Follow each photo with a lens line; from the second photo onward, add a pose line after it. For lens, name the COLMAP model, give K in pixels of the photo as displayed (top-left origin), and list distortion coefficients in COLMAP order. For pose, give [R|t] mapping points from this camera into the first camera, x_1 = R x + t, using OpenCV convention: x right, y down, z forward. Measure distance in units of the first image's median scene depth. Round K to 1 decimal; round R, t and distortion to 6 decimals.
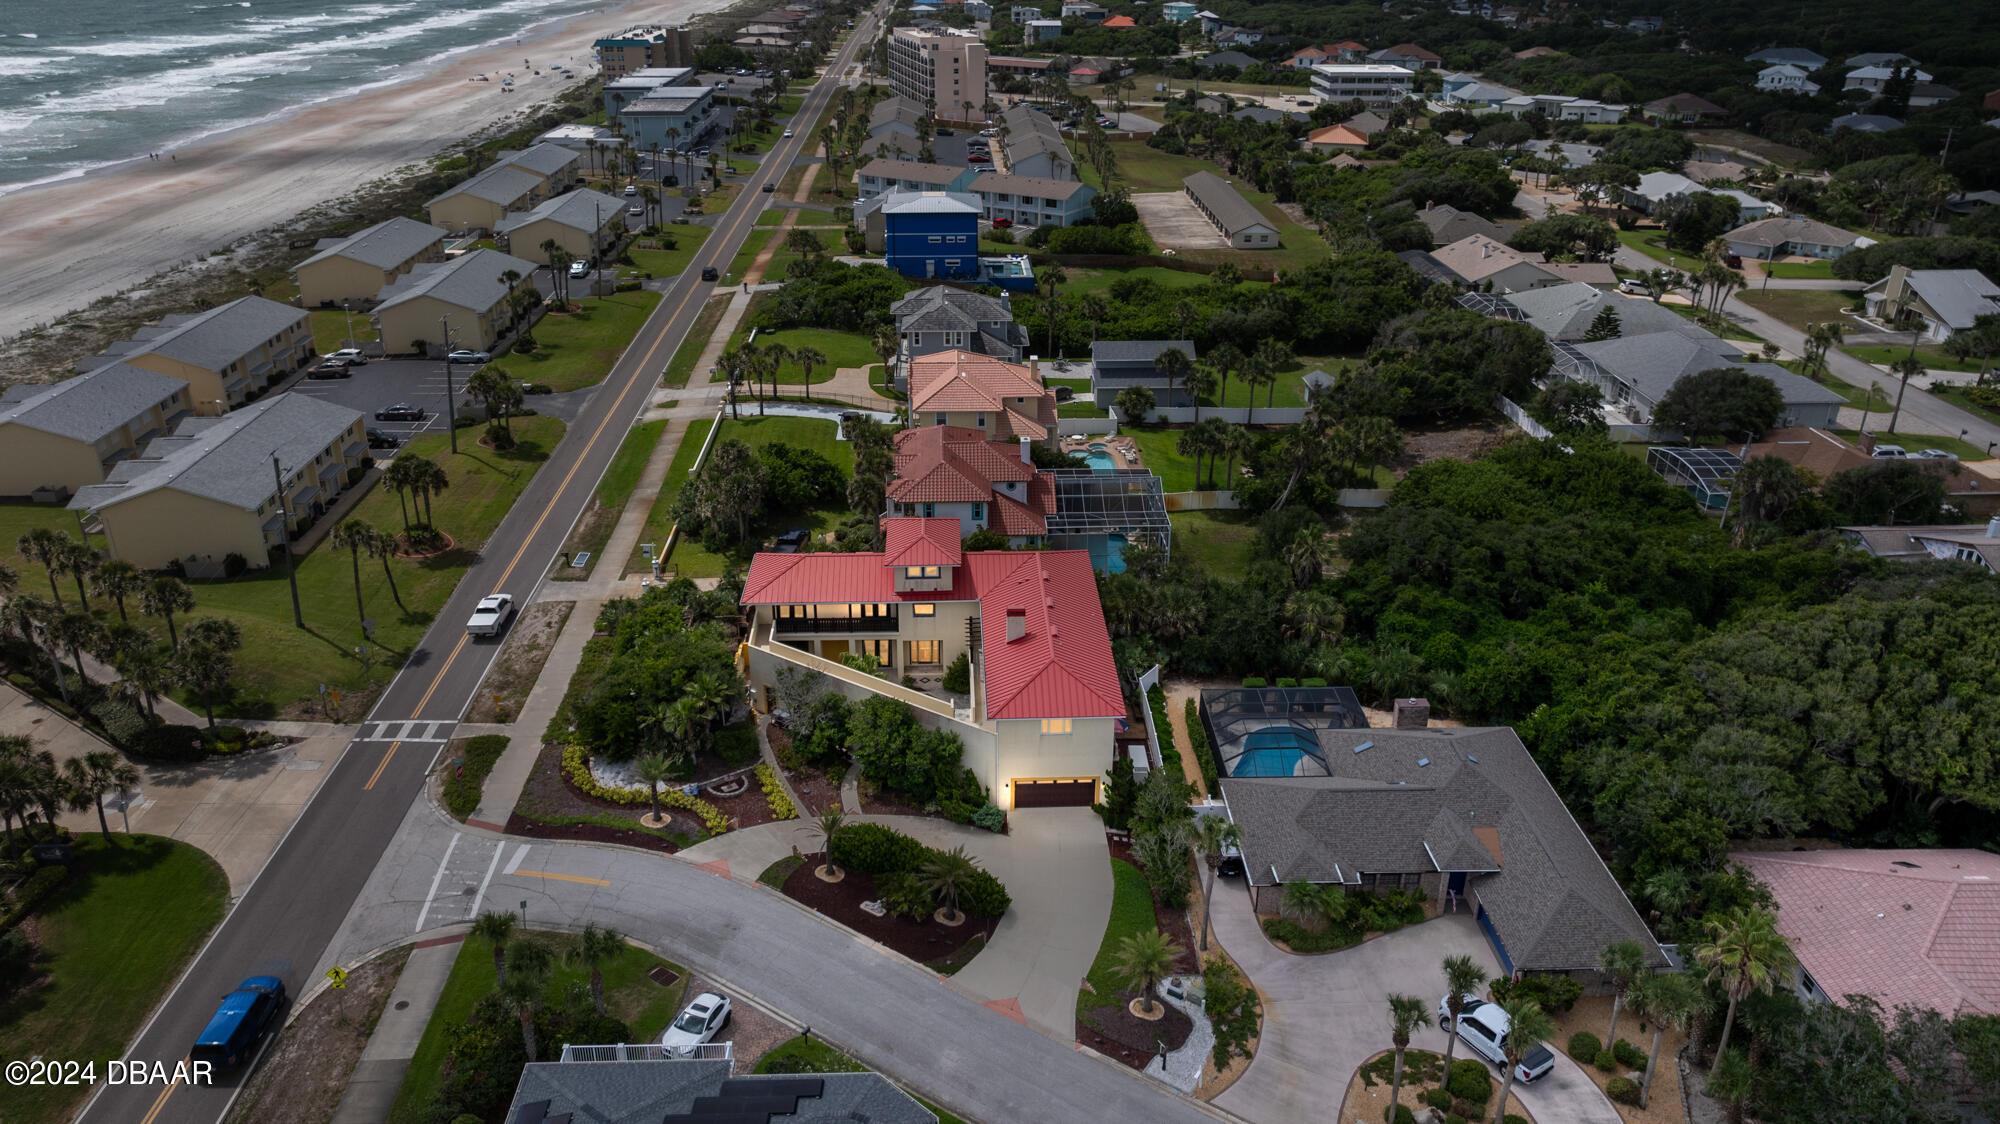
lens RADIAL K [[1400.4, 0, 1000.0], [0, 1400.4, 562.0], [0, 0, 1]] dist [-0.021704, 0.001779]
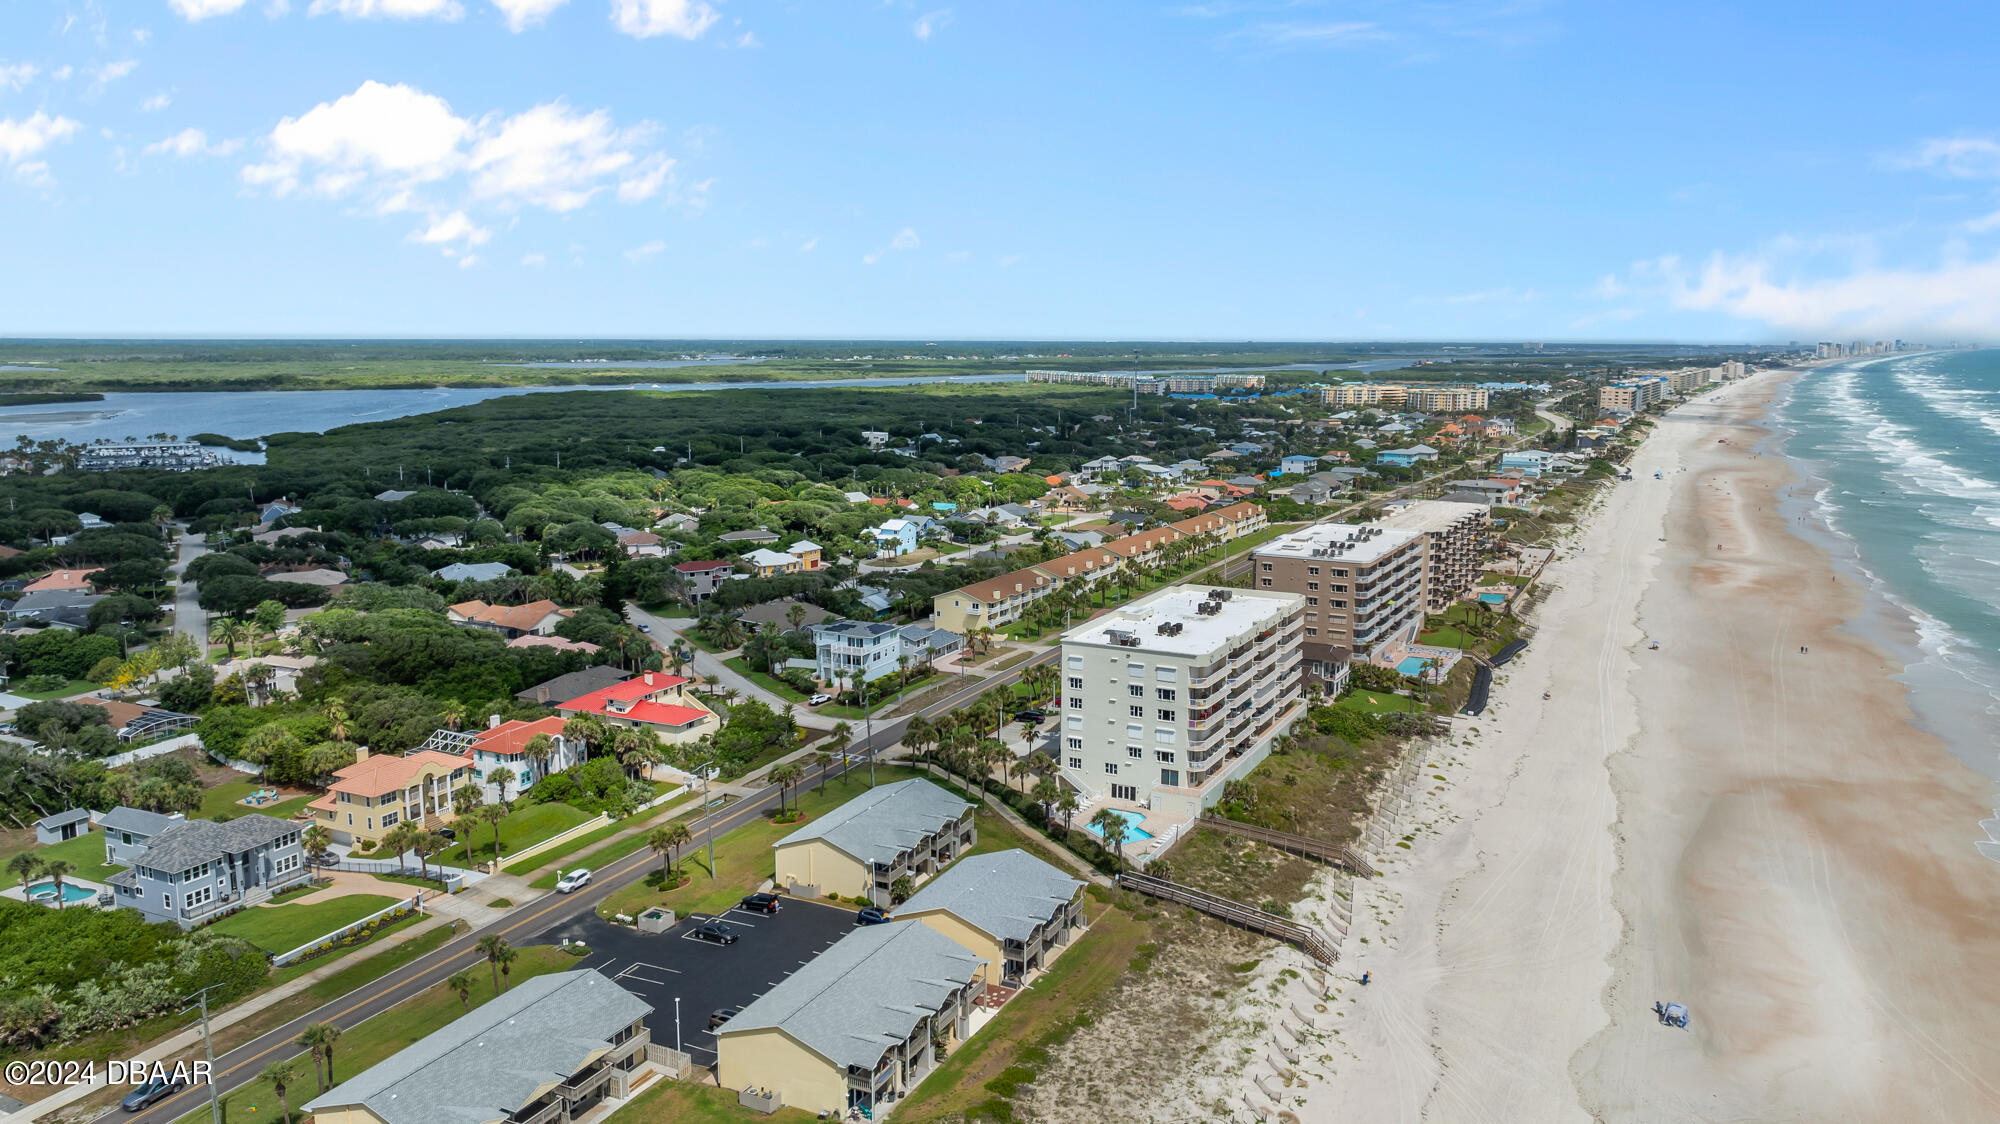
lens RADIAL K [[1400.4, 0, 1000.0], [0, 1400.4, 562.0], [0, 0, 1]] dist [-0.021704, 0.001779]
pose [[-0.883645, -0.084815, 0.460411, -1.737544], [0.185874, 0.839057, 0.511307, -1.340807], [-0.429678, 0.537392, -0.725663, 2.465657]]
